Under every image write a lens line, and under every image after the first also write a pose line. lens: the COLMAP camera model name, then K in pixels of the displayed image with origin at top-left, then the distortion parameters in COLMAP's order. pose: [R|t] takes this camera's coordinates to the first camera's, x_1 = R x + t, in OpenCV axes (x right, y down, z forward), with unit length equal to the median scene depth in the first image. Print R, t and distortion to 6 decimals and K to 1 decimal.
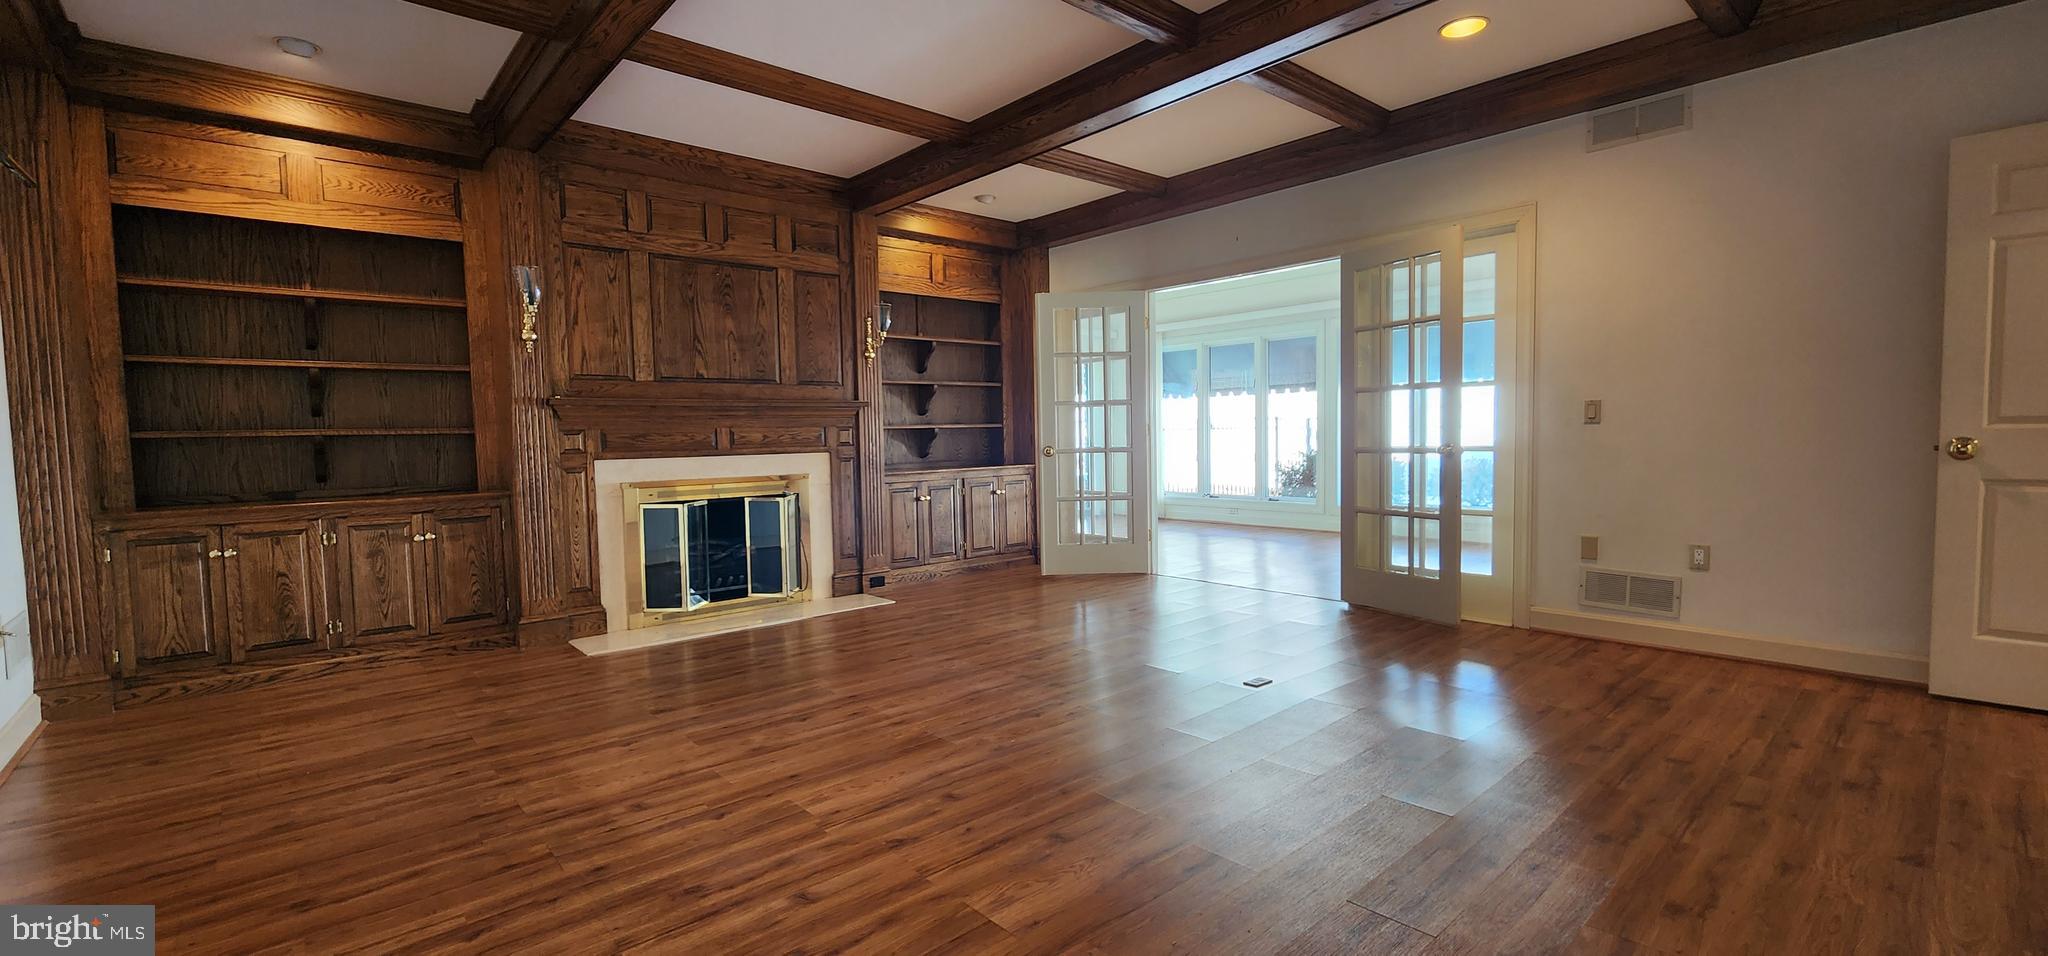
lens RADIAL K [[842.0, 0, 1018.9], [0, 842.0, 482.5], [0, 0, 1]] dist [0.000761, 0.000375]
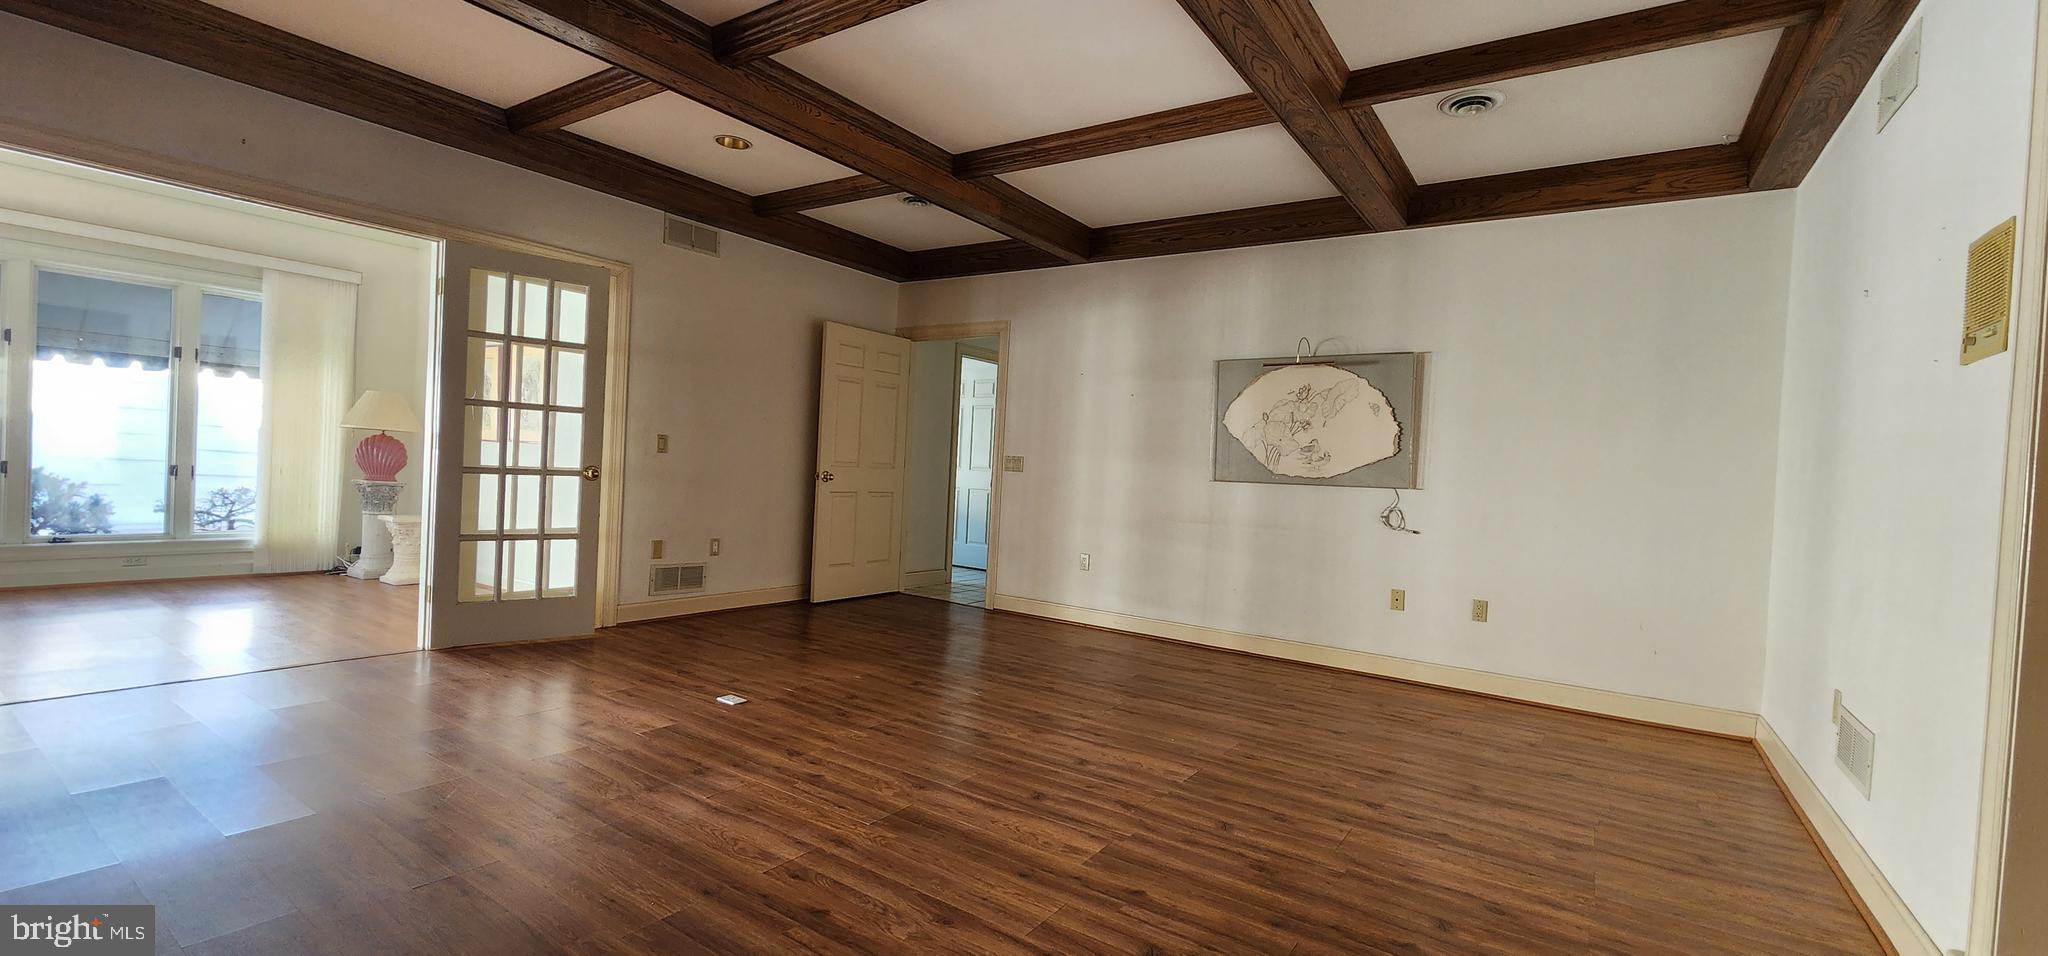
lens RADIAL K [[842.0, 0, 1018.9], [0, 842.0, 482.5], [0, 0, 1]] dist [0.000761, 0.000375]
pose [[-0.241892, -0.014197, 0.970199, -0.631272], [0.006335, 0.999849, 0.016210, -0.037290], [-0.970282, 0.010067, -0.241766, 0.698305]]
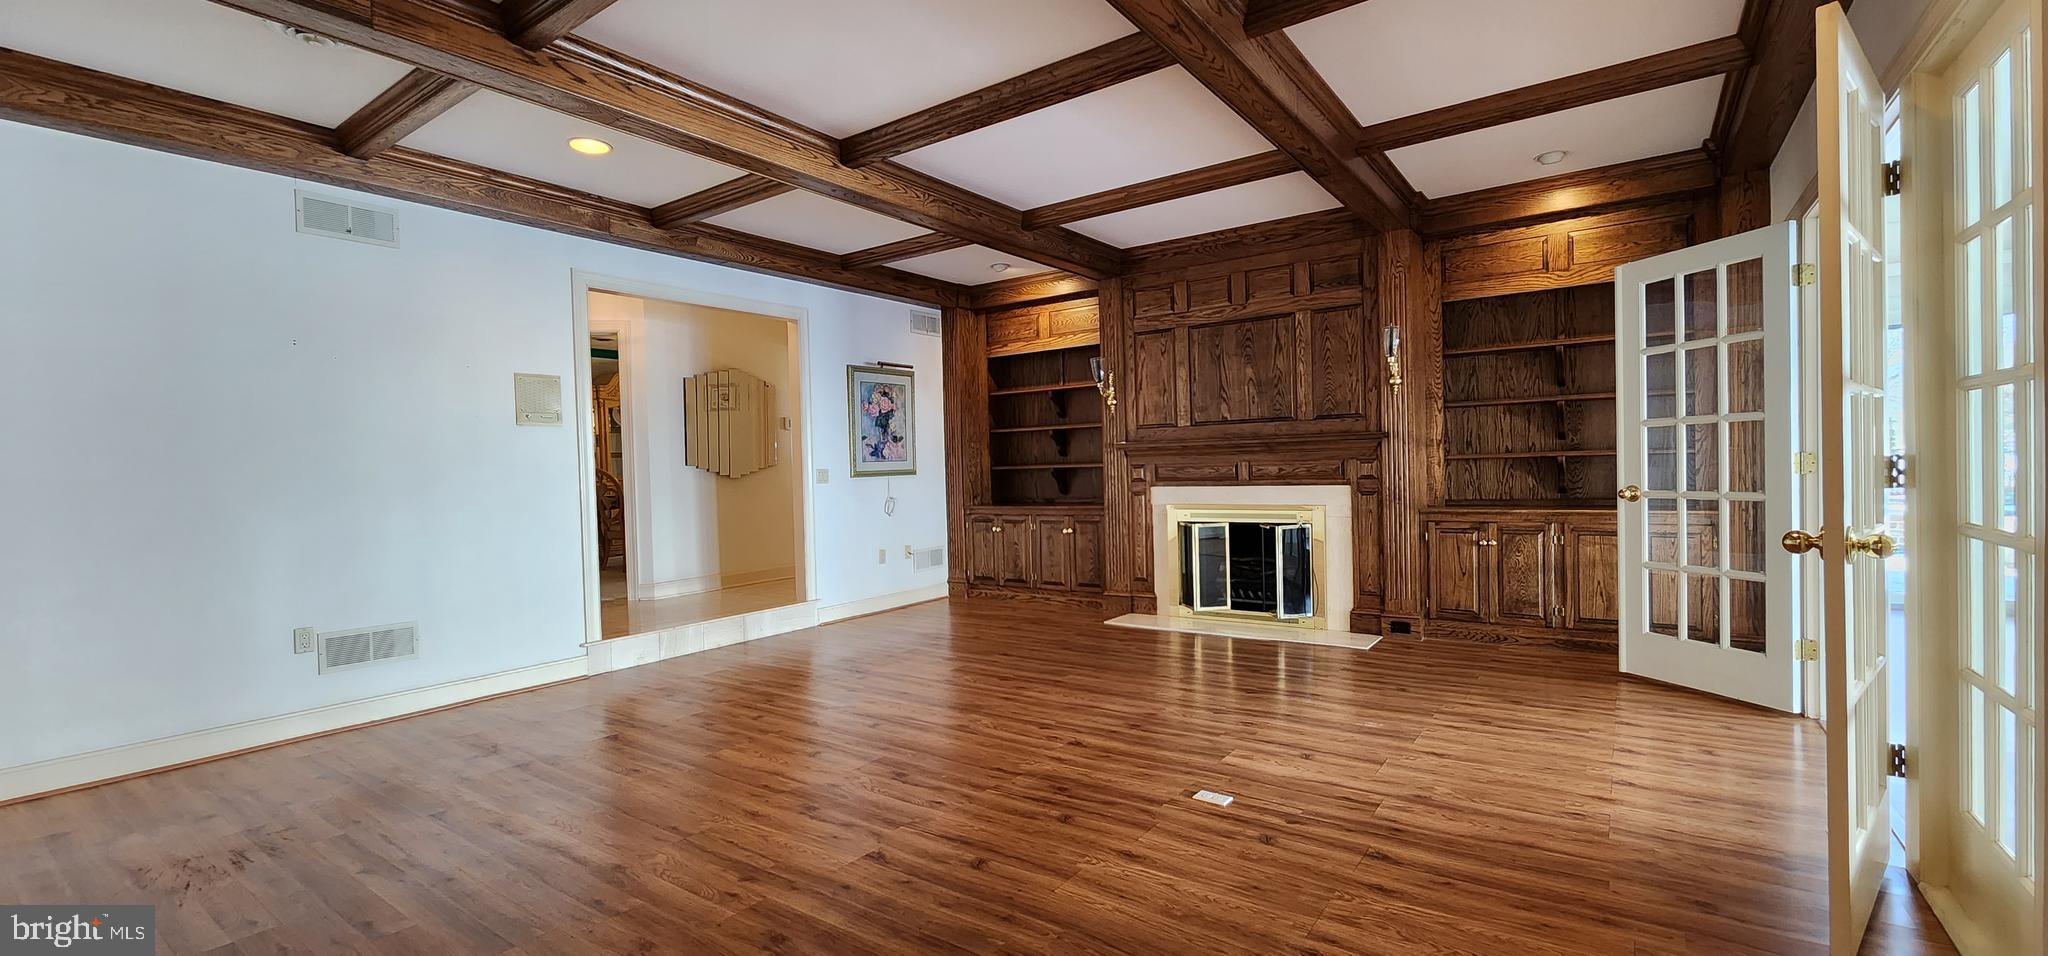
lens RADIAL K [[849.3, 0, 1026.9], [0, 849.3, 483.5], [0, 0, 1]] dist [0.001663, -0.000183]
pose [[0.226163, 0.034731, -0.973470, 0.795393], [-0.032341, 0.999081, 0.028131, -0.064419], [0.973552, 0.025121, 0.227079, 0.488718]]
